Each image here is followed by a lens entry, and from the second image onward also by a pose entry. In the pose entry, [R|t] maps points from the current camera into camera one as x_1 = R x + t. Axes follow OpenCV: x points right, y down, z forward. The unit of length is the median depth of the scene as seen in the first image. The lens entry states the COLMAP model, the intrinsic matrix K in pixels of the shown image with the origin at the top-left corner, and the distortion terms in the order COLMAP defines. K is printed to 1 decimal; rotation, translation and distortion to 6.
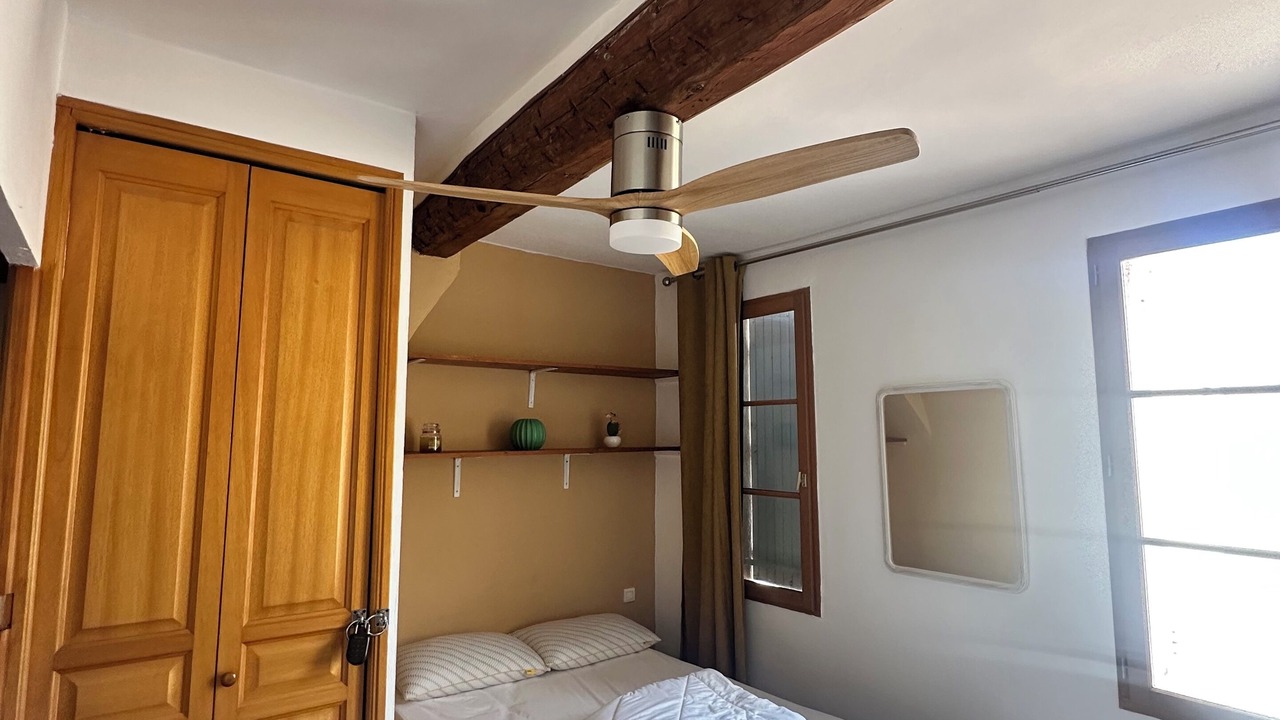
lens RADIAL K [[684.9, 0, 640.0], [0, 684.9, 360.0], [0, 0, 1]] dist [-0.000839, -0.000971]
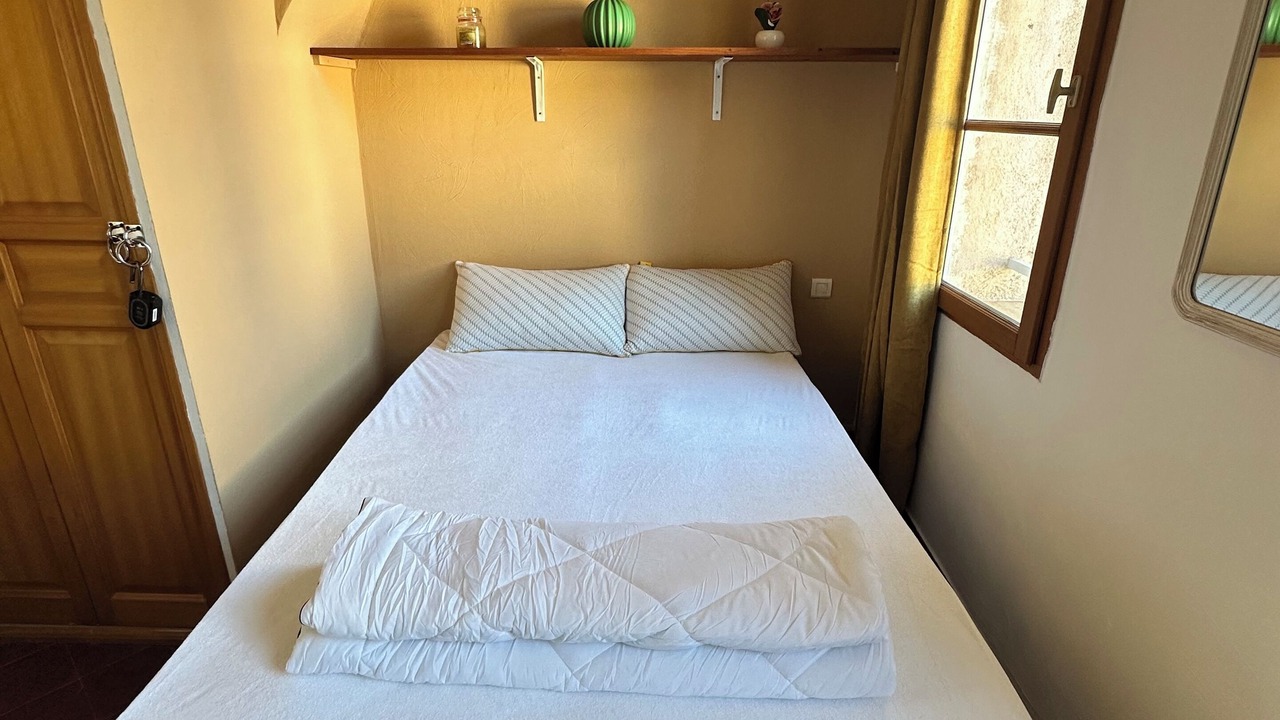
lens RADIAL K [[684.9, 0, 640.0], [0, 684.9, 360.0], [0, 0, 1]] dist [-0.000839, -0.000971]
pose [[0.782715, 0.218884, -0.582621, 0.554840], [0.061571, 0.904293, 0.422448, 0.226669], [0.619328, -0.366529, 0.694327, 0.812177]]
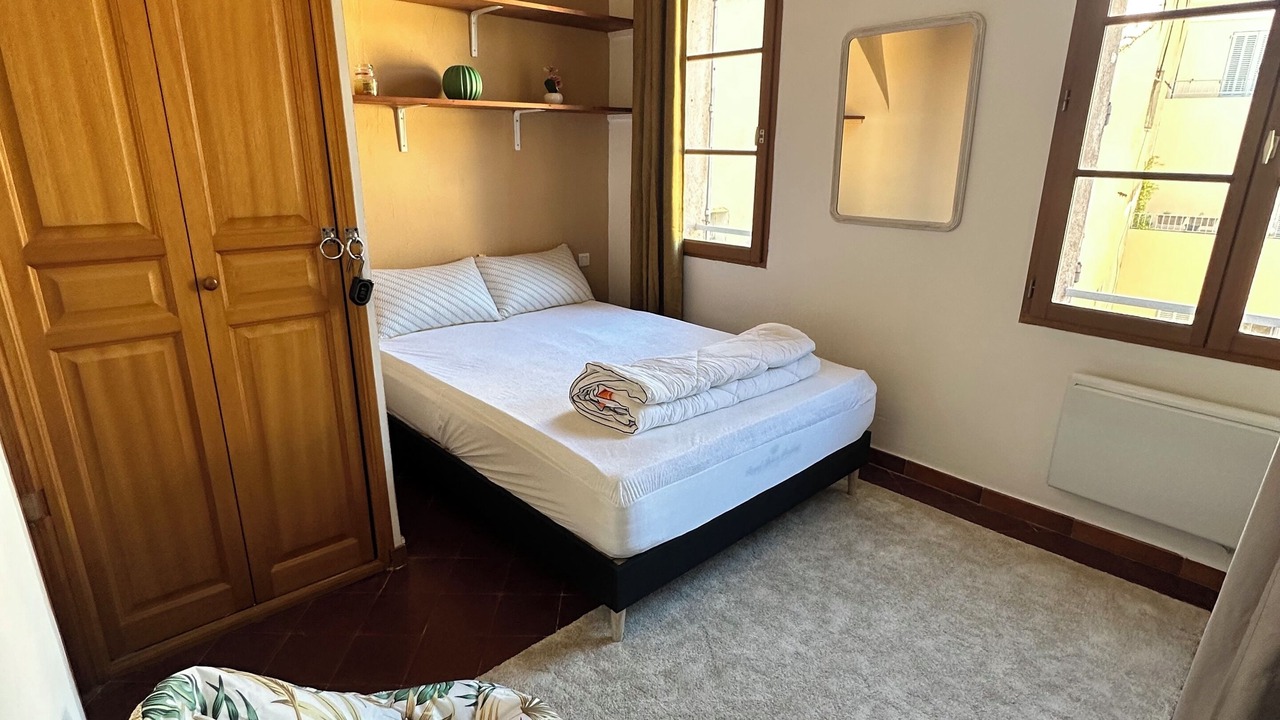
lens RADIAL K [[684.9, 0, 640.0], [0, 684.9, 360.0], [0, 0, 1]] dist [-0.000839, -0.000971]
pose [[0.996475, -0.017172, 0.082118, -0.040307], [-0.017284, 0.915809, 0.401243, 0.136814], [-0.082094, -0.401248, 0.912283, -0.035983]]
